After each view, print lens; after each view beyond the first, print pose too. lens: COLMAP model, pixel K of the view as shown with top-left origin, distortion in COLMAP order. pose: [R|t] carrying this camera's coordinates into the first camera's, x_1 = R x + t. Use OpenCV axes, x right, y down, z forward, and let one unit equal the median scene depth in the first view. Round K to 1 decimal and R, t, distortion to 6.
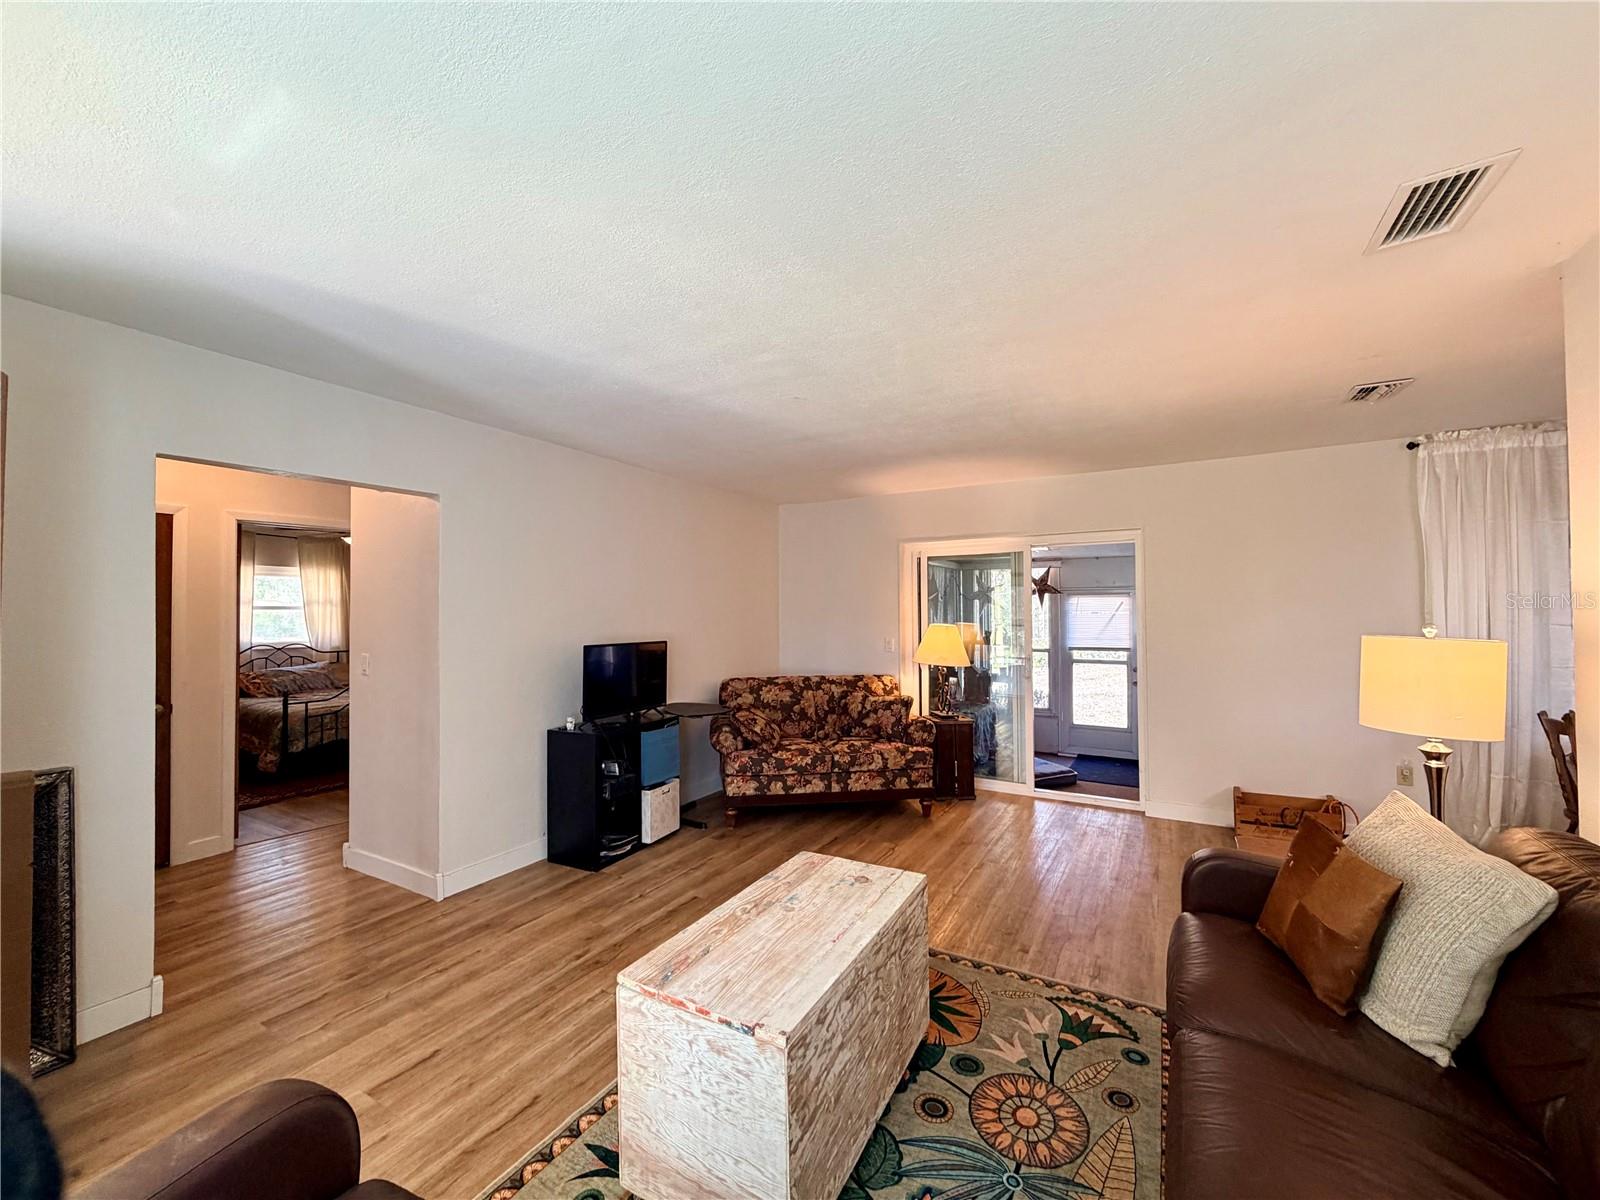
lens RADIAL K [[637.2, 0, 794.2], [0, 637.2, 602.9], [0, 0, 1]] dist [-0.001414, 0.000291]
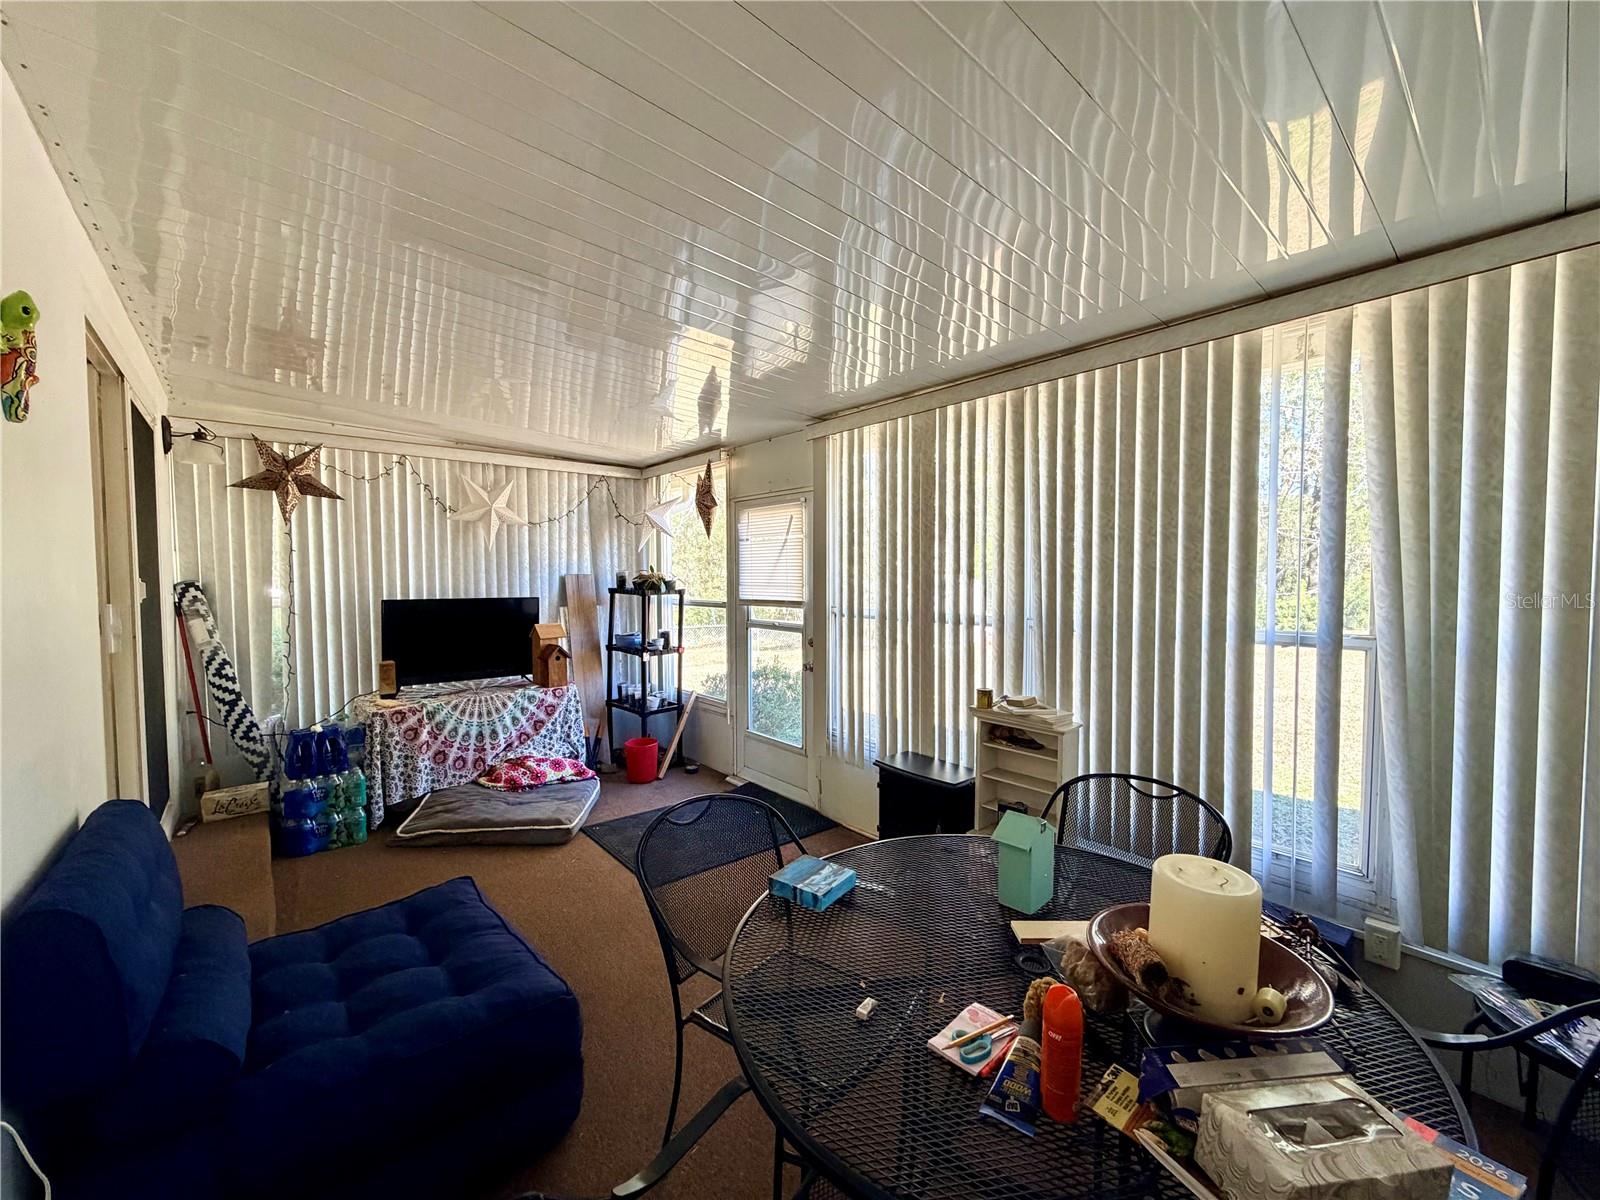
lens RADIAL K [[637.2, 0, 796.1], [0, 637.2, 594.6], [0, 0, 1]] dist [-0.001414, 0.000291]
pose [[0.944811, 0.008815, -0.327497, 1.368779], [0.007773, 0.998753, 0.049307, 0.076640], [0.327523, -0.049131, 0.943565, 0.979873]]
